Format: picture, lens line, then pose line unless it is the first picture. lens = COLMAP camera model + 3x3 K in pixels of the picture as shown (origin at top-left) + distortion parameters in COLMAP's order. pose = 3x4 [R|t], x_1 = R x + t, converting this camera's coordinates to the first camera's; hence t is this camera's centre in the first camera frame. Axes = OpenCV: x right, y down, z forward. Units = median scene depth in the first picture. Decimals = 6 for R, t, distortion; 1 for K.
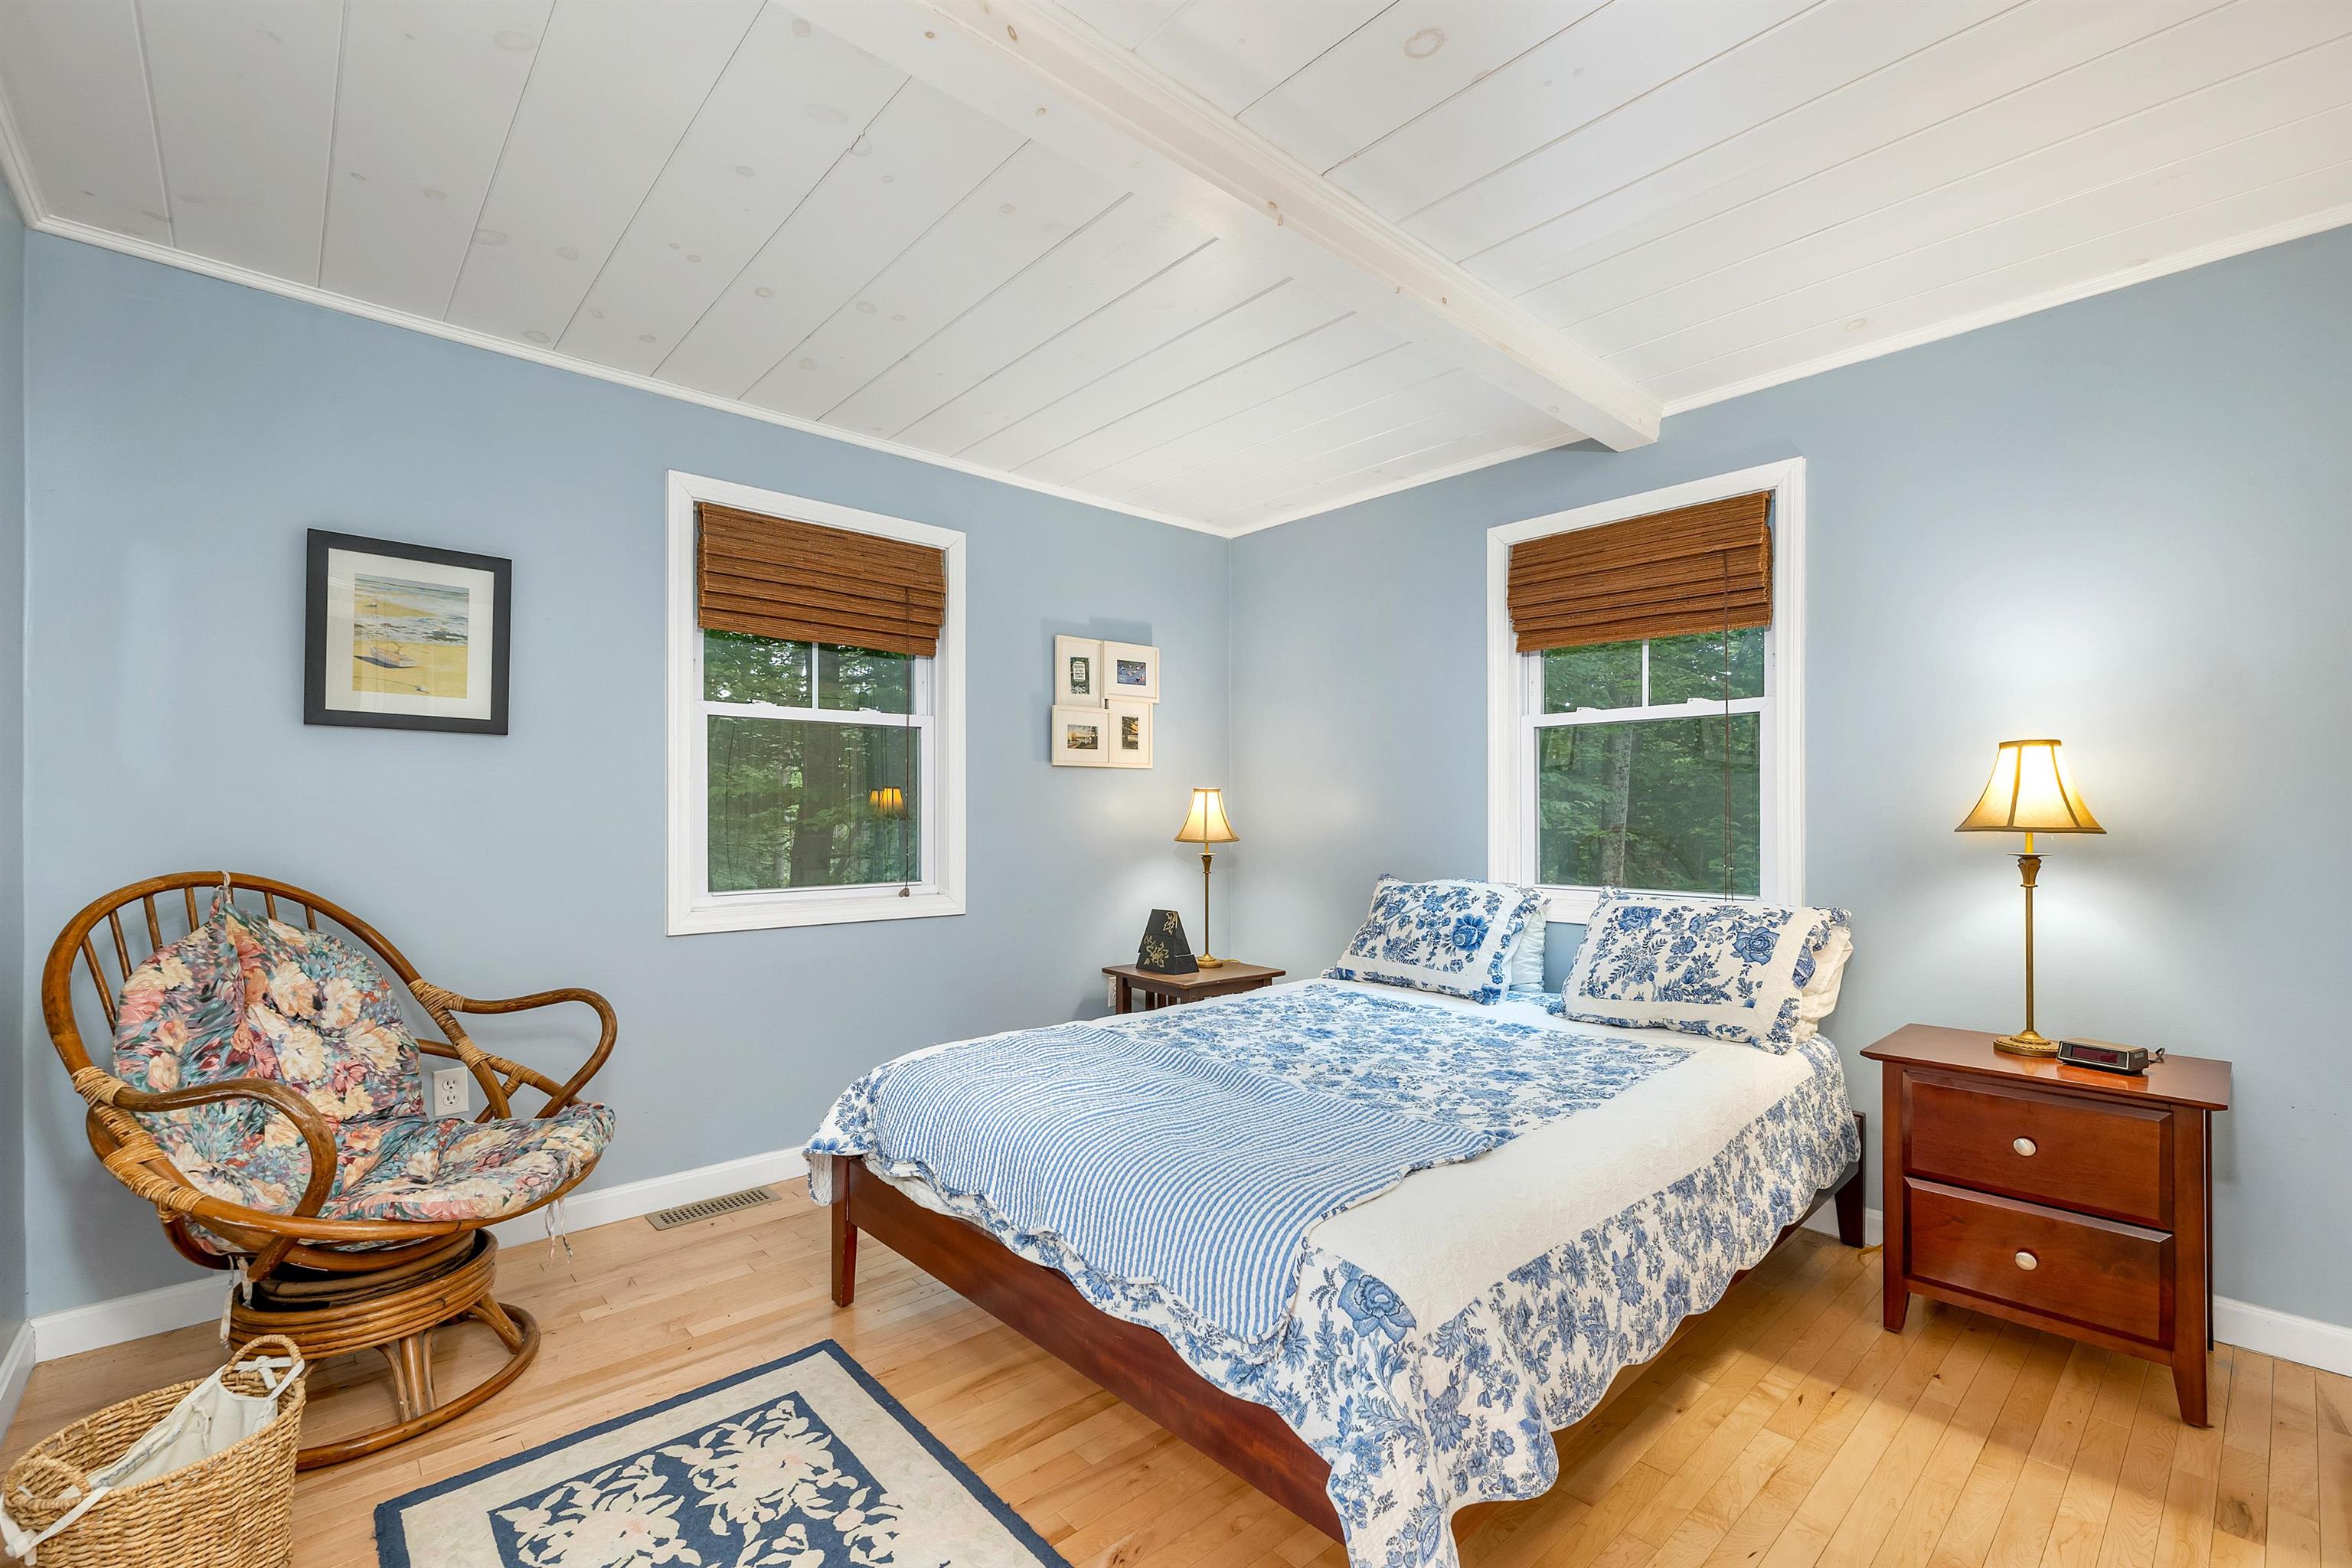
lens RADIAL K [[1007.1, 0, 1176.8], [0, 1007.1, 802.6], [0, 0, 1]] dist [0.006597, -0.000863]
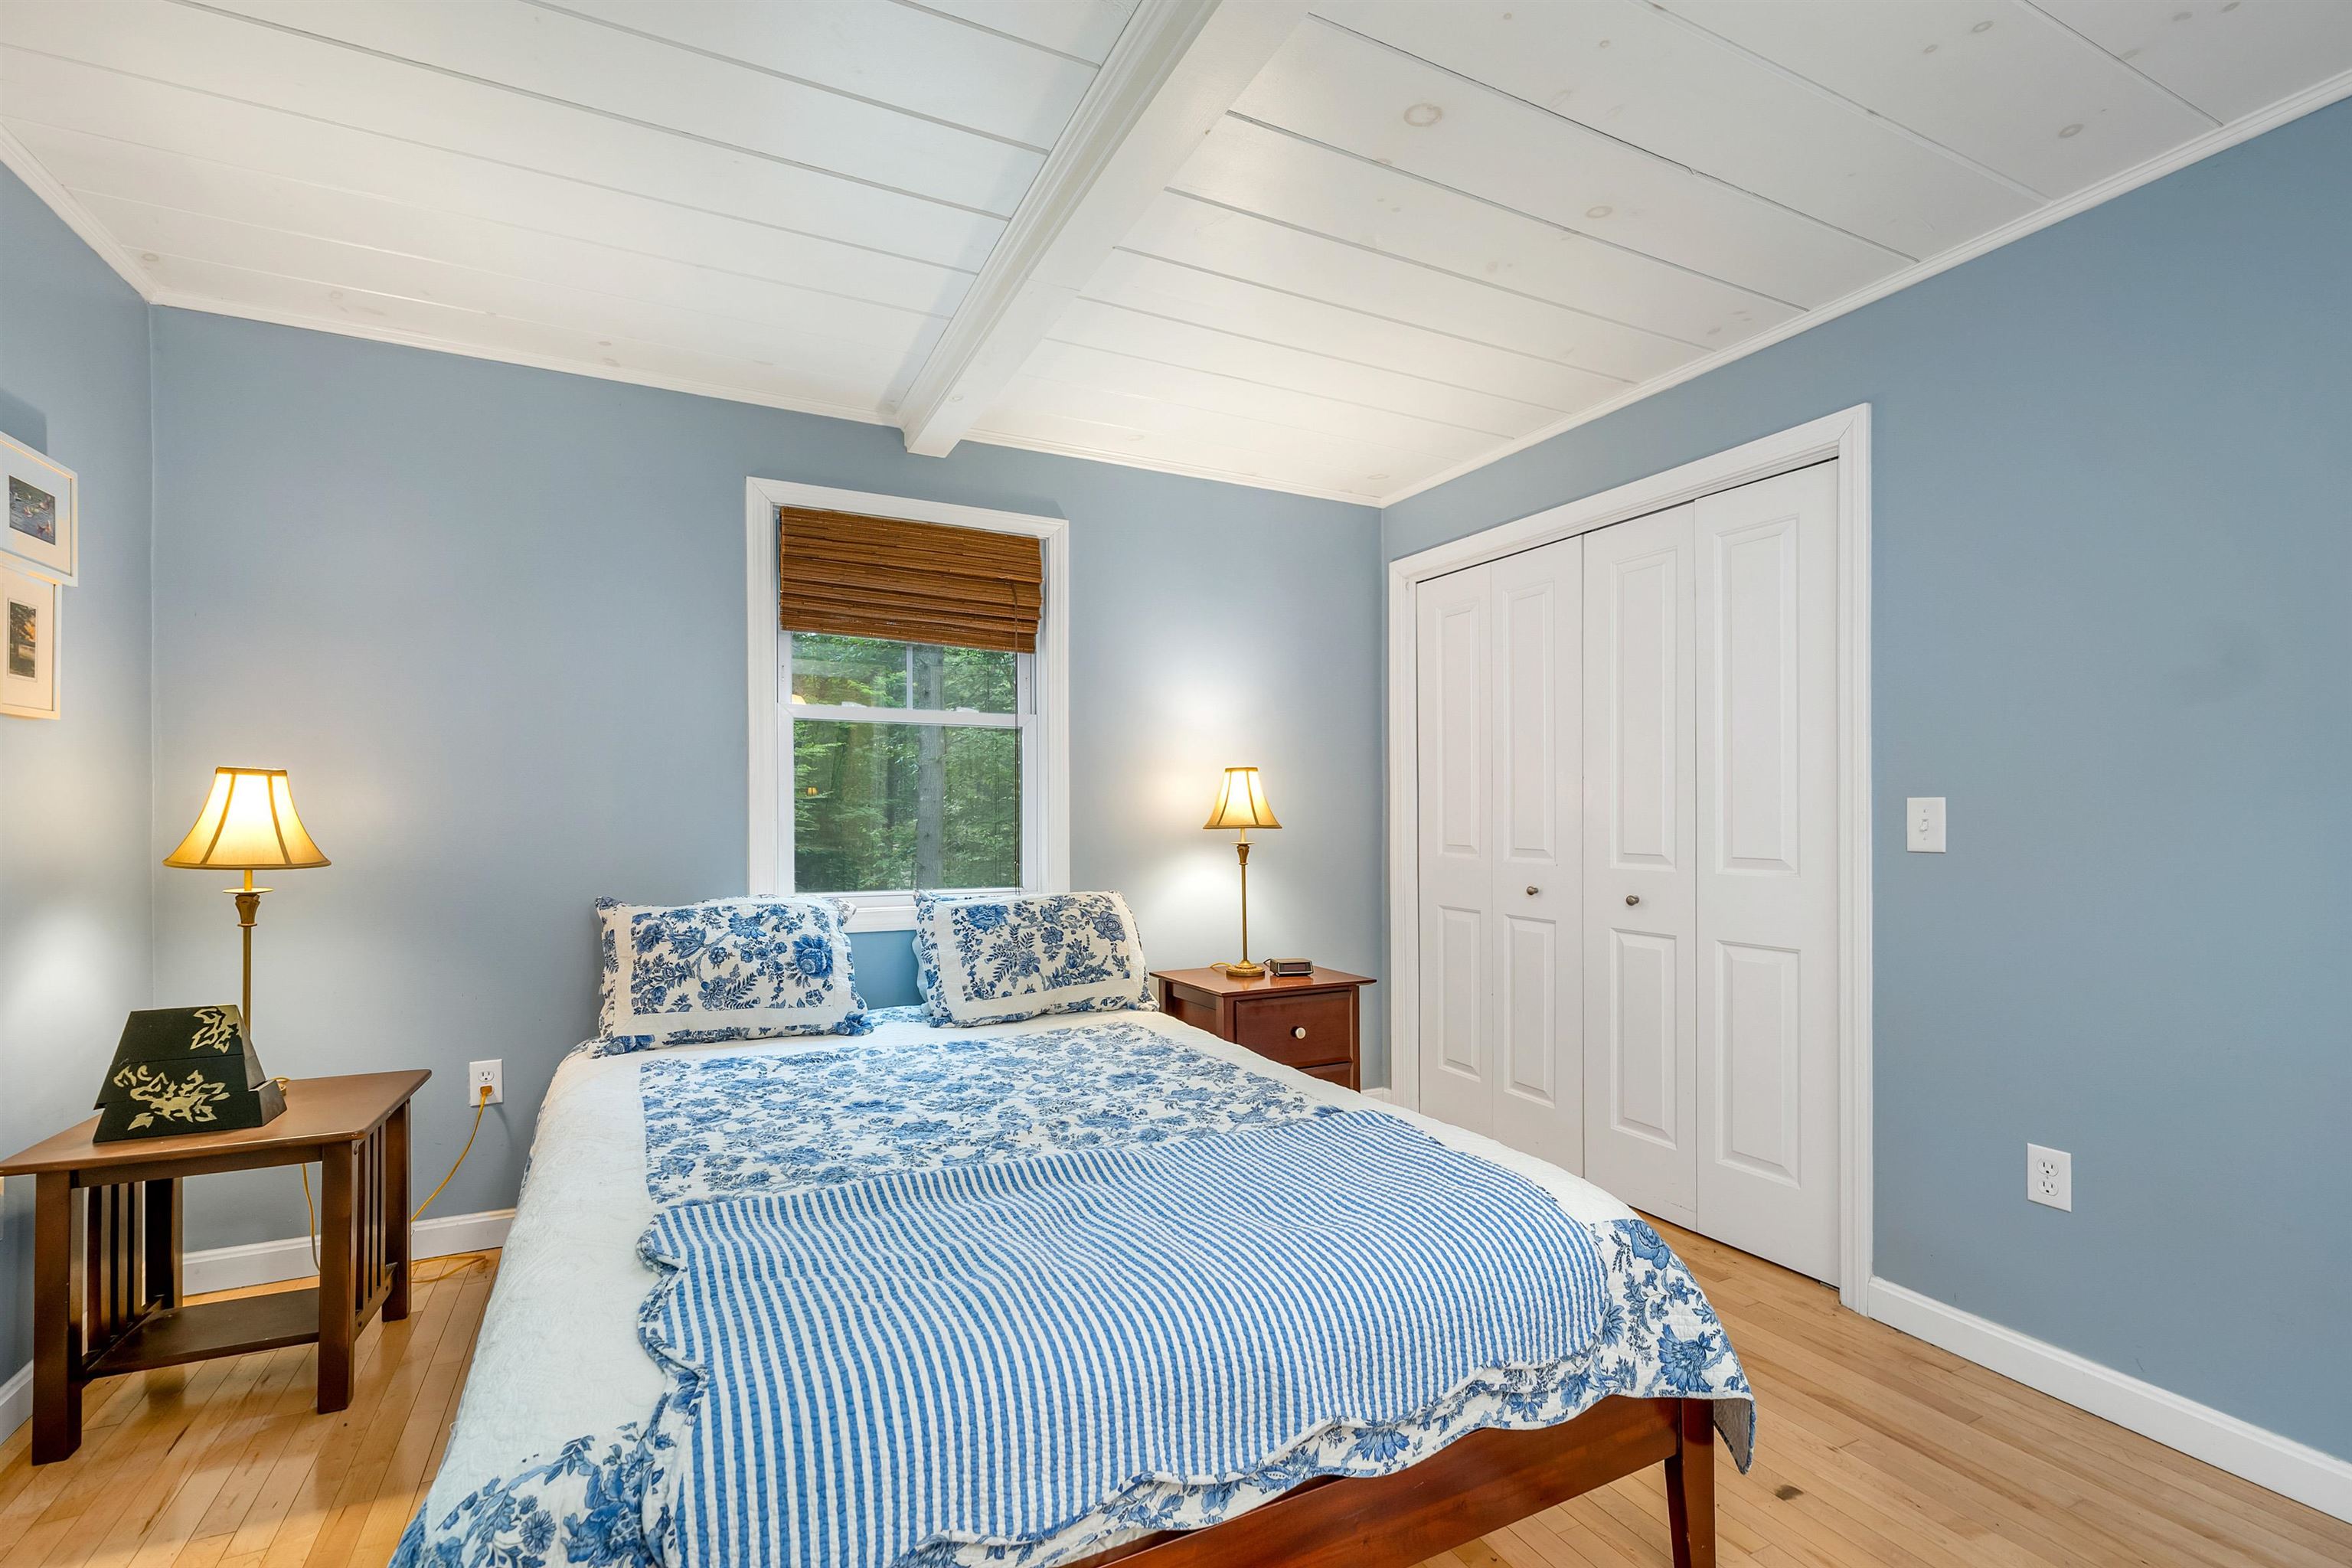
lens RADIAL K [[1007.1, 0, 1152.8], [0, 1007.1, 792.3], [0, 0, 1]] dist [0.006597, -0.000863]
pose [[0.282157, 0.020901, 0.959141, -0.495019], [-0.011341, 0.999765, -0.018451, 0.003854], [-0.959301, -0.005671, 0.282328, 0.548546]]
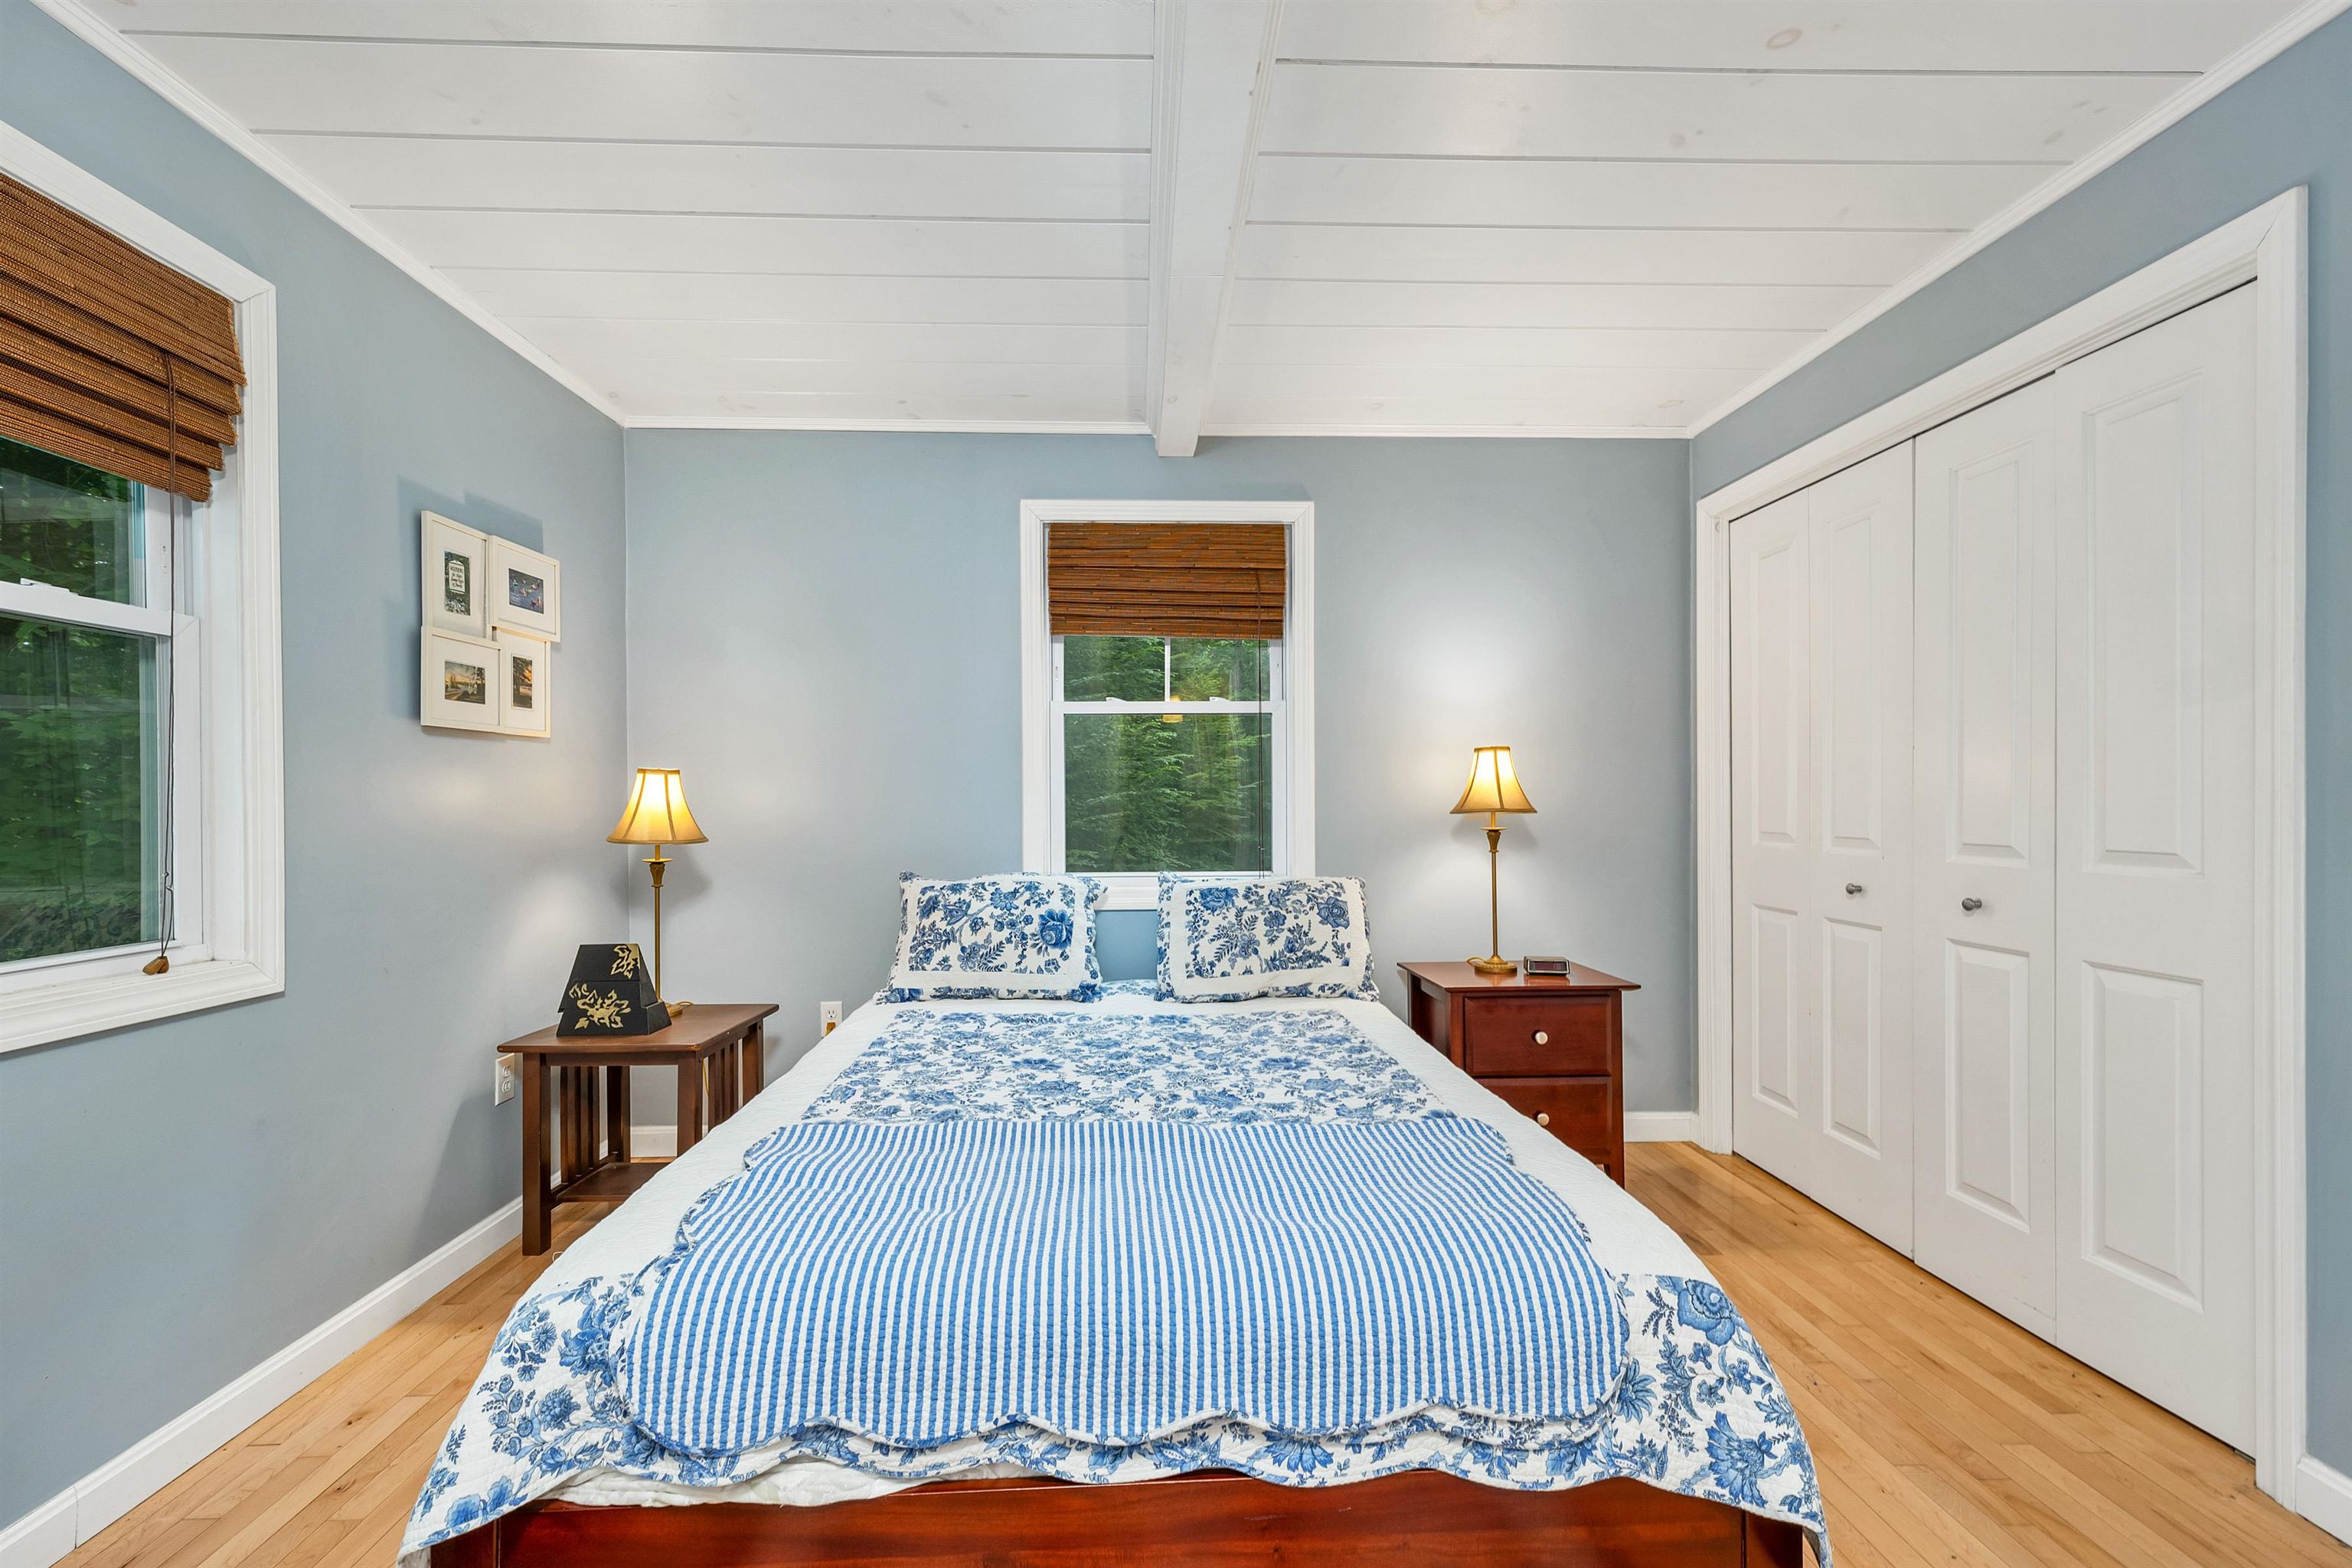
lens RADIAL K [[1007.1, 0, 1166.7], [0, 1007.1, 800.0], [0, 0, 1]] dist [0.006597, -0.000863]
pose [[0.644114, -0.001460, 0.764928, -0.396317], [-0.002820, 0.999987, 0.004284, 0.005460], [-0.764924, -0.004917, 0.644102, 0.353273]]
